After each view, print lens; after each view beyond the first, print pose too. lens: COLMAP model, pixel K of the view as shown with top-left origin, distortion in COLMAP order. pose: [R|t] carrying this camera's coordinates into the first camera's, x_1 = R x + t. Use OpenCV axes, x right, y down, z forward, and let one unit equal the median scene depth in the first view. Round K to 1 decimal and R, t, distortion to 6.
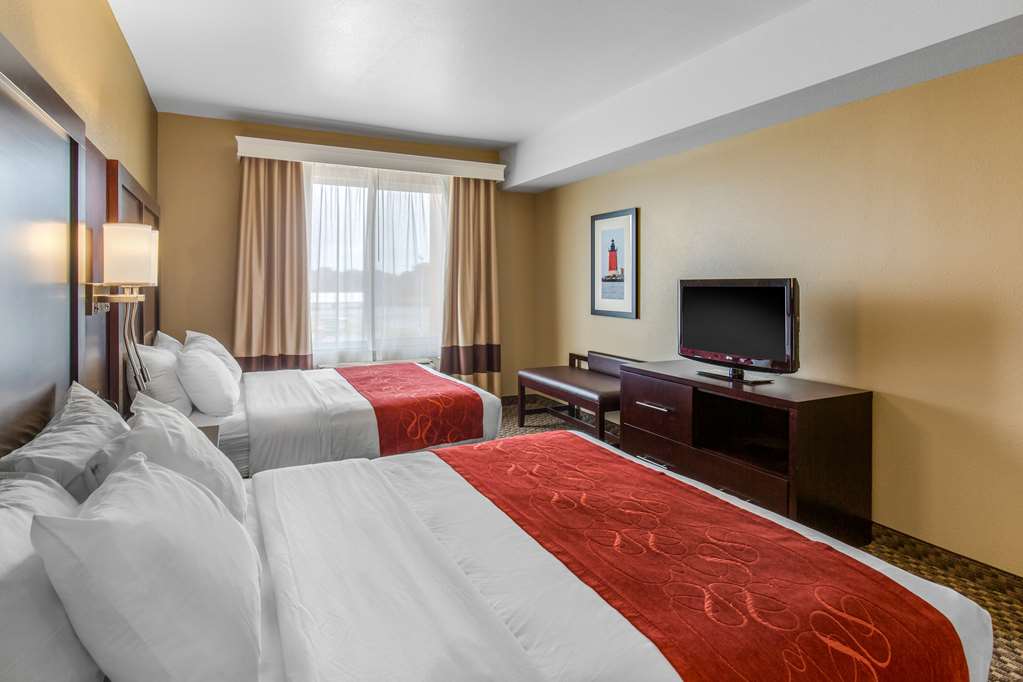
lens RADIAL K [[534.1, 0, 483.3], [0, 534.1, 279.5], [0, 0, 1]] dist [0.001559, 0.000279]
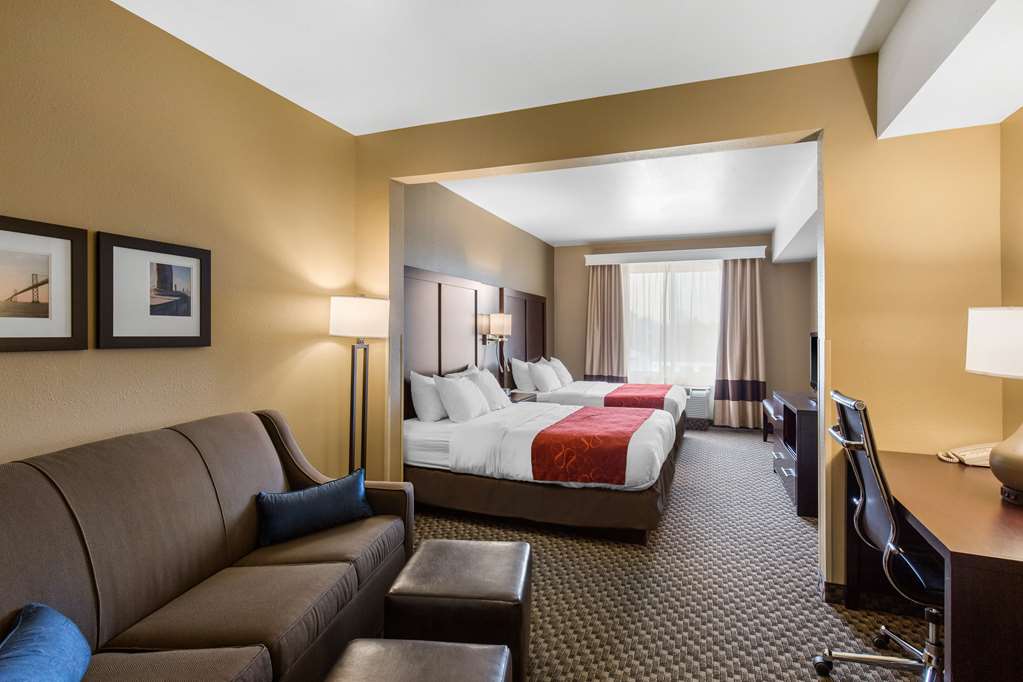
lens RADIAL K [[490.2, 0, 514.1], [0, 490.2, 323.7], [0, 0, 1]] dist [0.002915, 0.000597]
pose [[0.699076, -0.014359, -0.714903, 0.519780], [0.001753, 0.999830, -0.018368, -0.000179], [0.715045, 0.011588, 0.698982, -0.326087]]
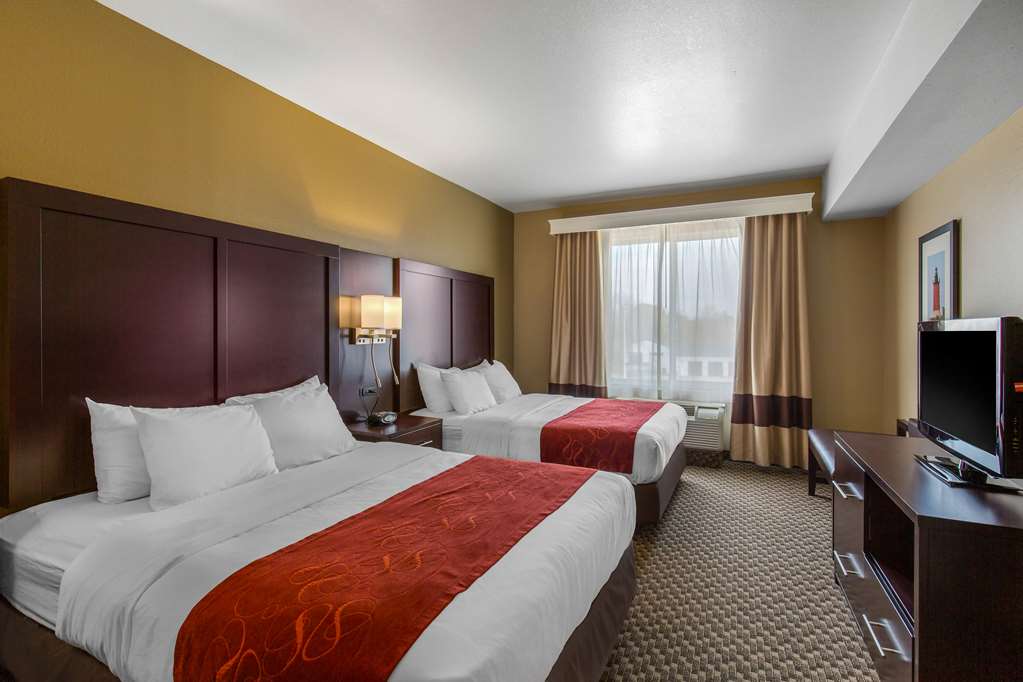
lens RADIAL K [[467.6, 0, 496.2], [0, 467.6, 326.9], [0, 0, 1]] dist [-0.001405, -0.000665]
pose [[0.626992, -0.003191, -0.779019, 0.339763], [0.003570, 0.999993, -0.001223, 0.003609], [0.779018, -0.002015, 0.626999, 0.133011]]
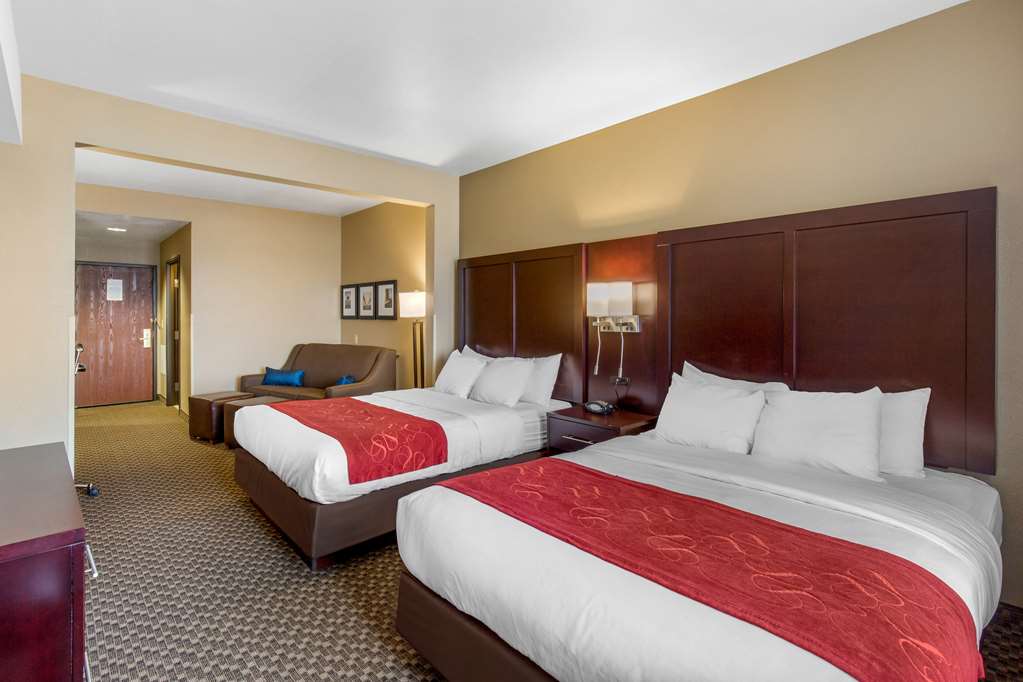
lens RADIAL K [[490.2, 0, 514.1], [0, 490.2, 323.7], [0, 0, 1]] dist [0.002915, 0.000597]
pose [[-0.948632, -0.001360, -0.316377, -2.309574], [-0.003394, 0.999977, 0.005878, 0.081051], [0.316362, 0.006650, -0.948615, 7.614715]]
